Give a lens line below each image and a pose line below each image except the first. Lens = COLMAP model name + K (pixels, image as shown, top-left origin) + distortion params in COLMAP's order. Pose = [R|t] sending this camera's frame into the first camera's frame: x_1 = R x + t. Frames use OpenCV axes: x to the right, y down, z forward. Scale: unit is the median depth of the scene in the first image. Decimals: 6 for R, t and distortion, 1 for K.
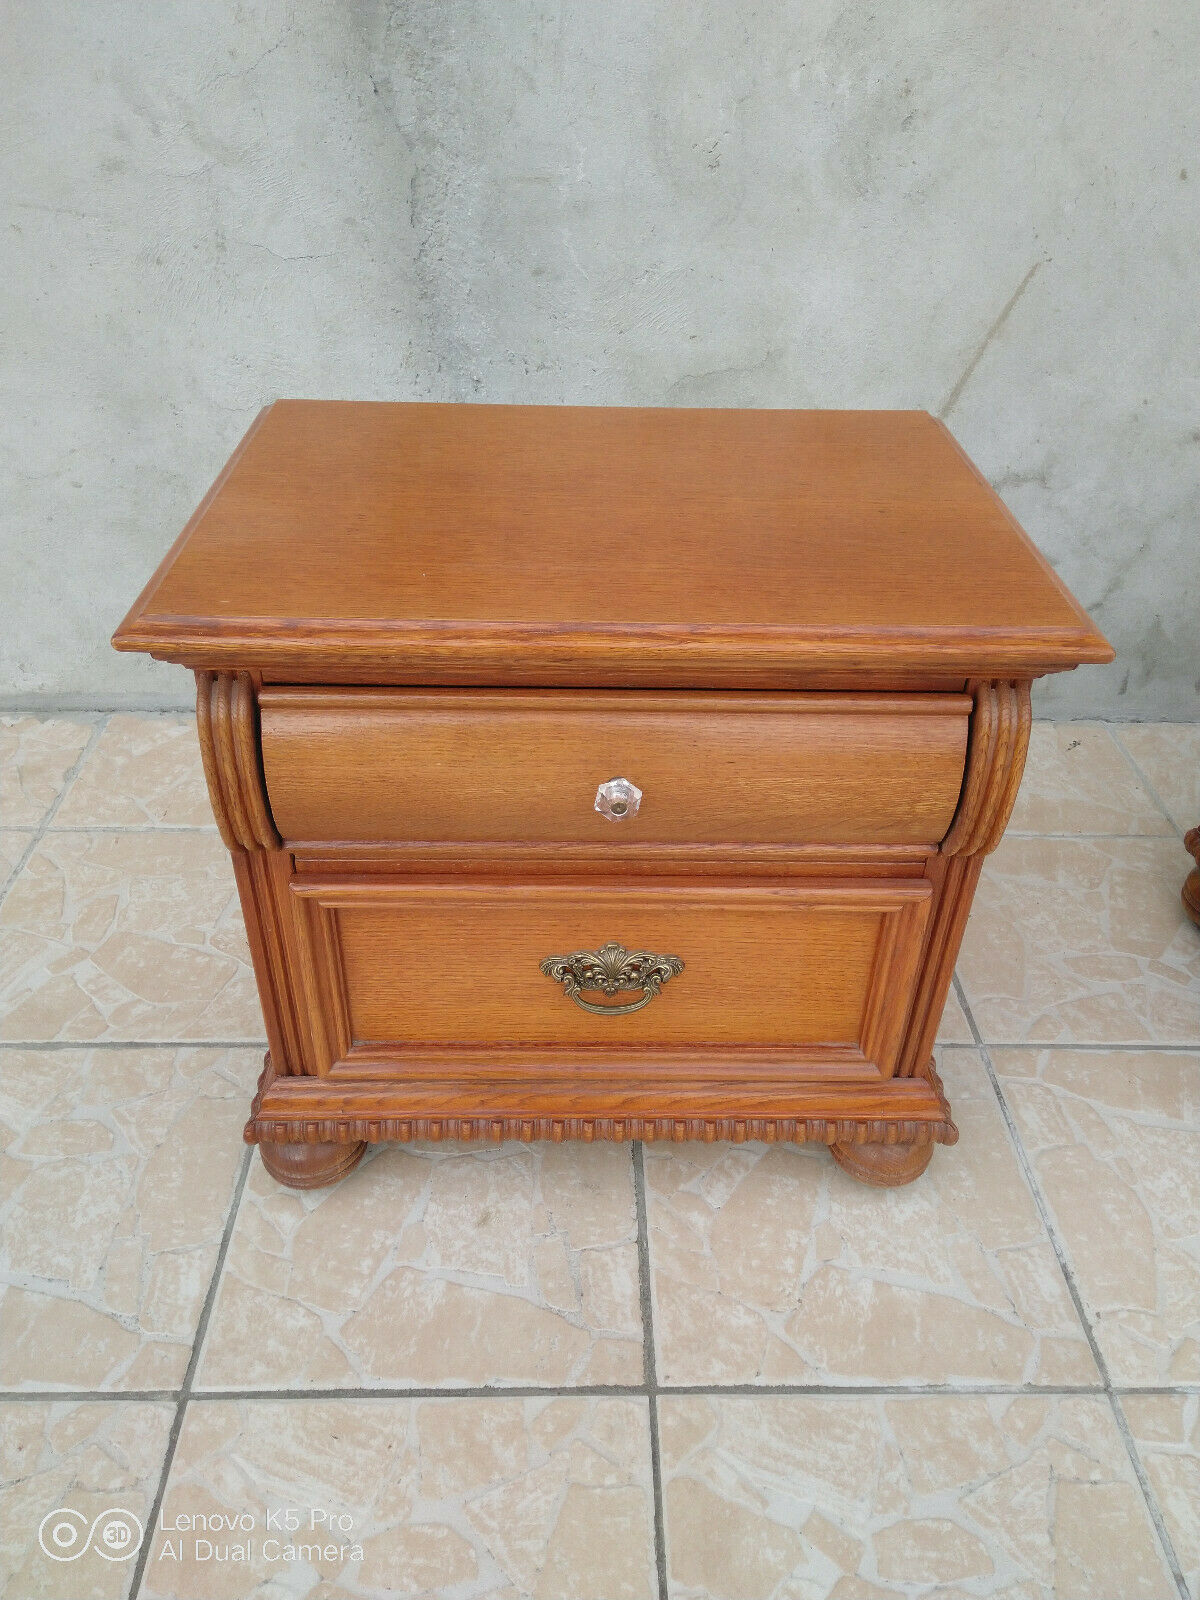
lens RADIAL K [[1188.7, 0, 591.3], [0, 1188.7, 804.4], [0, 0, 1]] dist [0.072474, -0.080951]
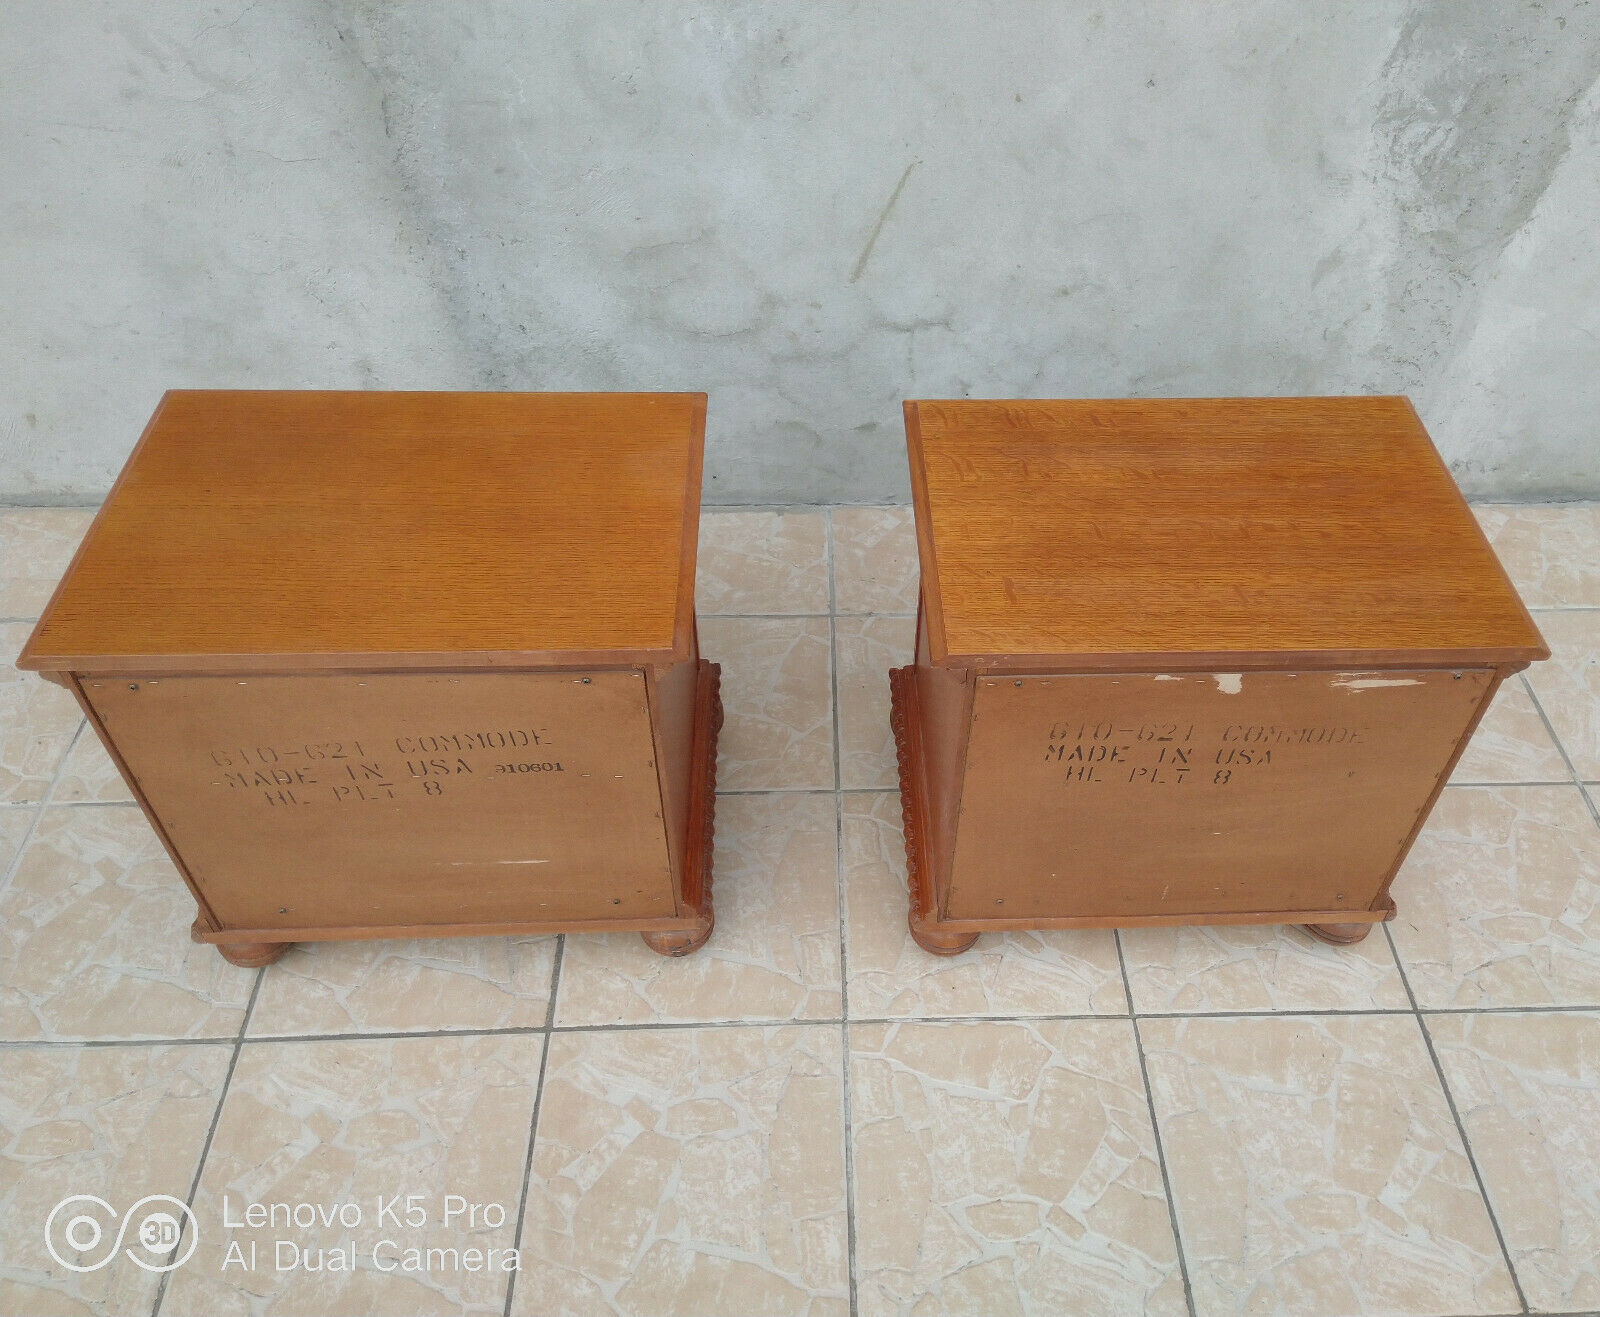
lens RADIAL K [[1315.0, 0, 871.0], [0, 1315.0, 654.5], [0, 0, 1]] dist [0.078435, -0.087734]
pose [[0.999594, -0.012081, 0.025812, 0.337055], [0.007430, 0.984859, 0.173198, -0.224212], [-0.027514, -0.172936, 0.984549, -0.484528]]
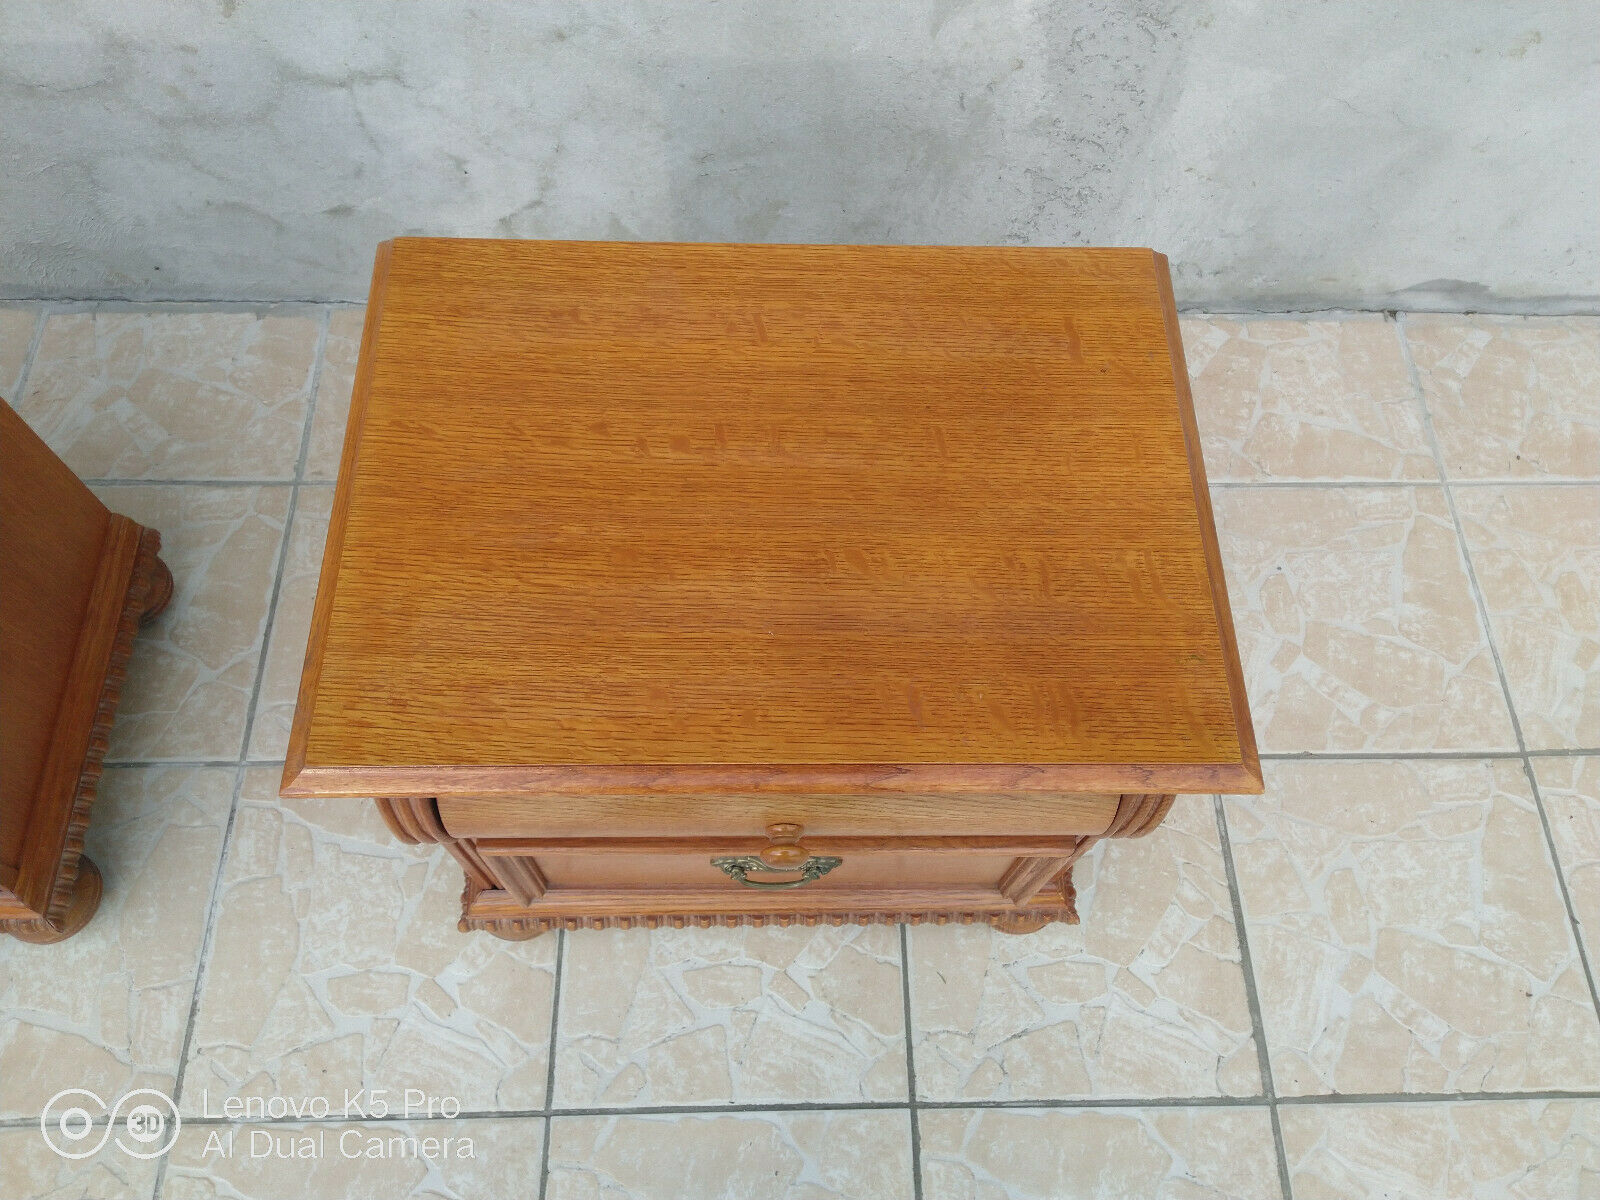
lens RADIAL K [[1188.7, 0, 797.0], [0, 1188.7, 597.5], [0, 0, 1]] dist [0.072474, -0.080951]
pose [[0.999956, 0.005010, 0.007954, 0.835041], [-0.008168, 0.881928, 0.471313, -0.449771], [-0.004654, -0.471357, 0.881930, 0.132034]]
